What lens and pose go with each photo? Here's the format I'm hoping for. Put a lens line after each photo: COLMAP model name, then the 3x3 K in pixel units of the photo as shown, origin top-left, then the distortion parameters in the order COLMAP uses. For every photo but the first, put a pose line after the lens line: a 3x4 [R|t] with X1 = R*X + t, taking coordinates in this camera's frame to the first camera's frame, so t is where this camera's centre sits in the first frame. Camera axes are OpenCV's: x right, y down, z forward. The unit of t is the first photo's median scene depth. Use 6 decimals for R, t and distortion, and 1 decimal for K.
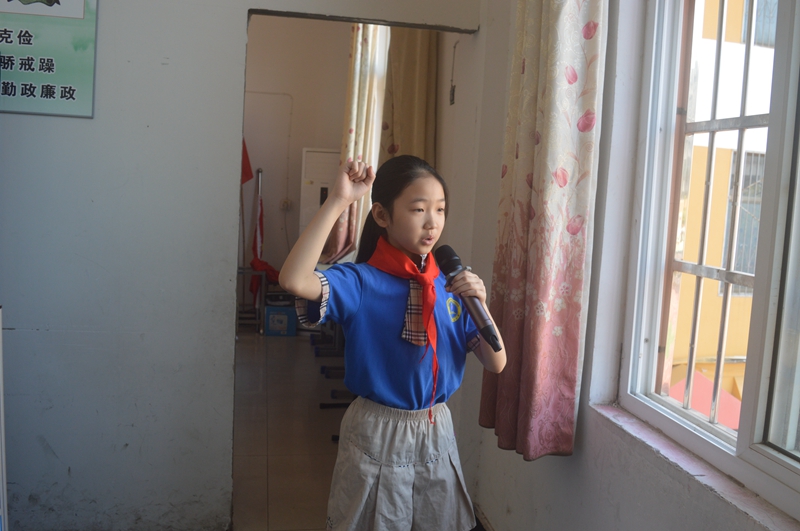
lens RADIAL K [[749.1, 0, 400.0], [0, 749.1, 265.5], [0, 0, 1]] dist [-0.003560, -0.013812]
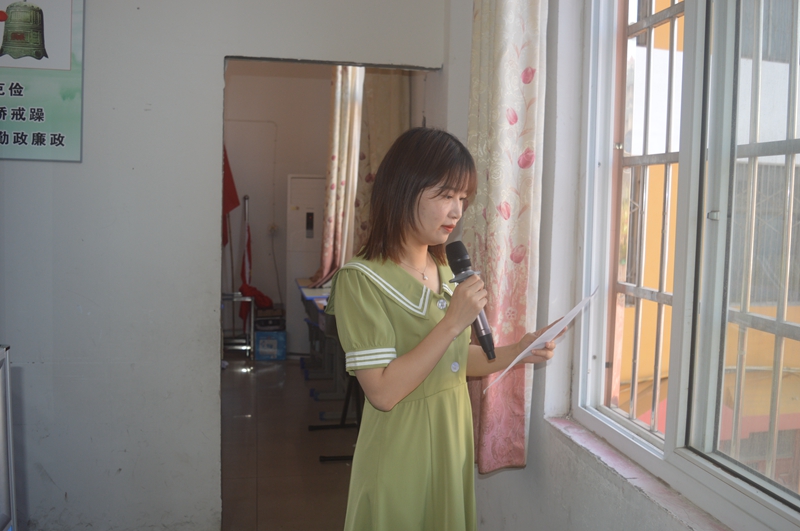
lens RADIAL K [[775.5, 0, 400.0], [0, 775.5, 265.5], [0, 0, 1]] dist [-0.008087, 0.007810]
pose [[0.999557, -0.029708, -0.001578, 0.041485], [0.029669, 0.999340, -0.020936, -0.013884], [0.002199, 0.020880, 0.999780, -0.101086]]
